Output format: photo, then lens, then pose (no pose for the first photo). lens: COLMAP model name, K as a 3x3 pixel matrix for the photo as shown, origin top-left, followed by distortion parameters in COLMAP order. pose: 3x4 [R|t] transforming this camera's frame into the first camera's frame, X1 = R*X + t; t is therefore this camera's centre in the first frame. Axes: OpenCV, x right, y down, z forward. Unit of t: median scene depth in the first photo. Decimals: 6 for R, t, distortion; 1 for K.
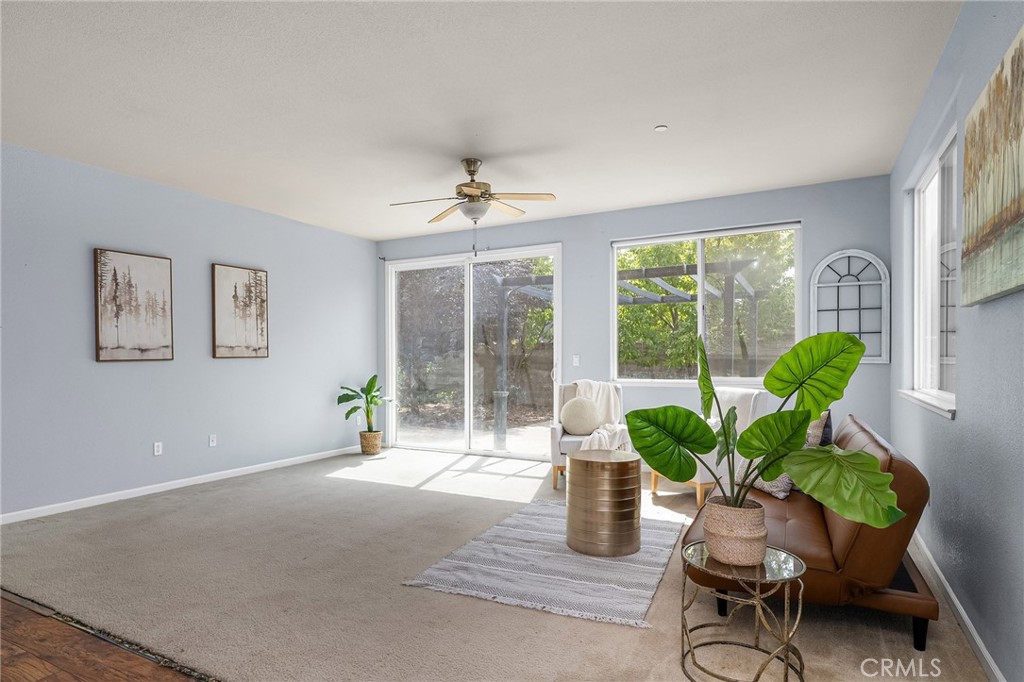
lens RADIAL K [[571.9, 0, 521.8], [0, 571.9, 363.5], [0, 0, 1]] dist [0.005089, 0.000508]
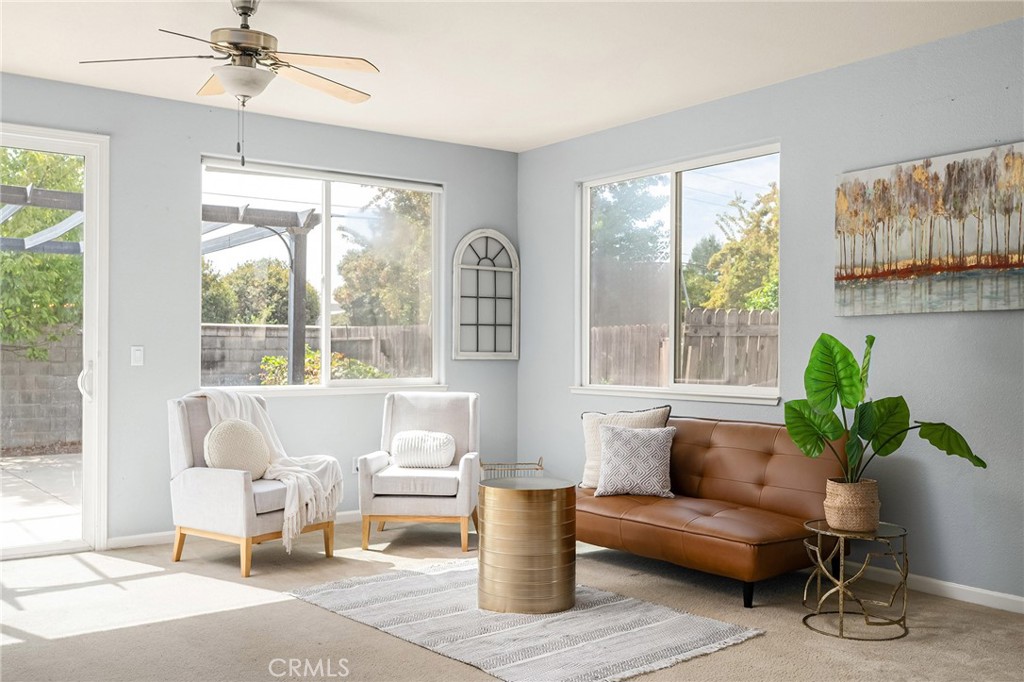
lens RADIAL K [[946.7, 0, 513.1], [0, 946.7, 346.3], [0, 0, 1]] dist [0.009580, 0.000000]
pose [[0.432566, 0.010178, 0.901545, -0.724509], [0.004099, 0.999904, -0.013255, -0.001245], [-0.901593, 0.009429, 0.432482, 0.351495]]
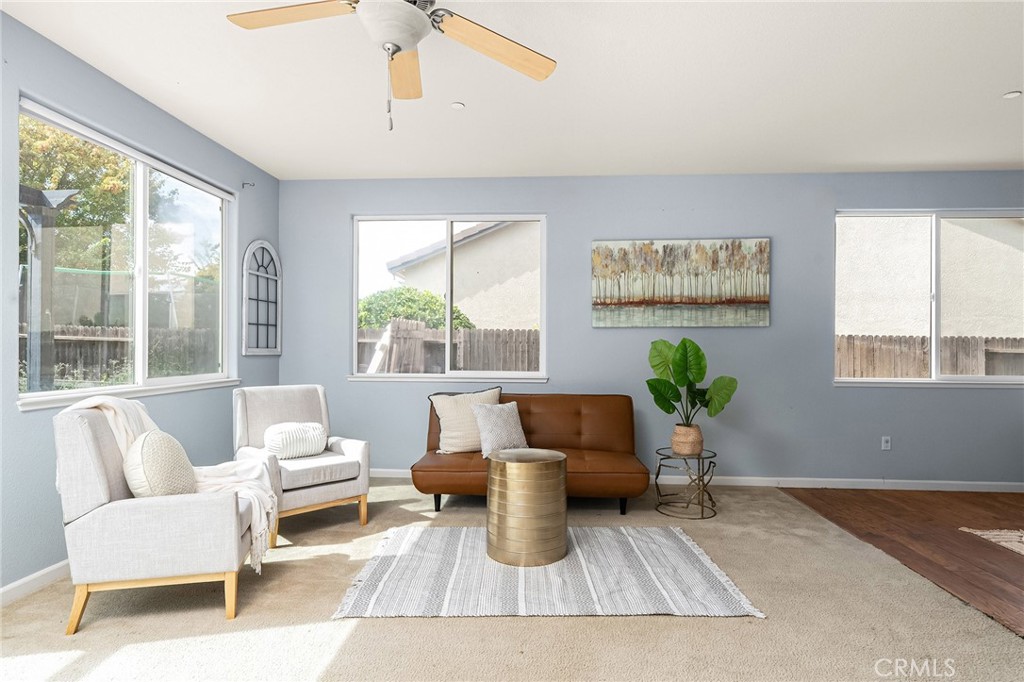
lens RADIAL K [[549.0, 0, 512.7], [0, 549.0, 347.9], [0, 0, 1]] dist [-0.004834, 0.000682]
pose [[-0.402821, 0.004635, 0.915267, -0.485709], [0.006824, 0.999975, -0.002060, -0.007647], [-0.915253, 0.005416, -0.402843, 1.011886]]
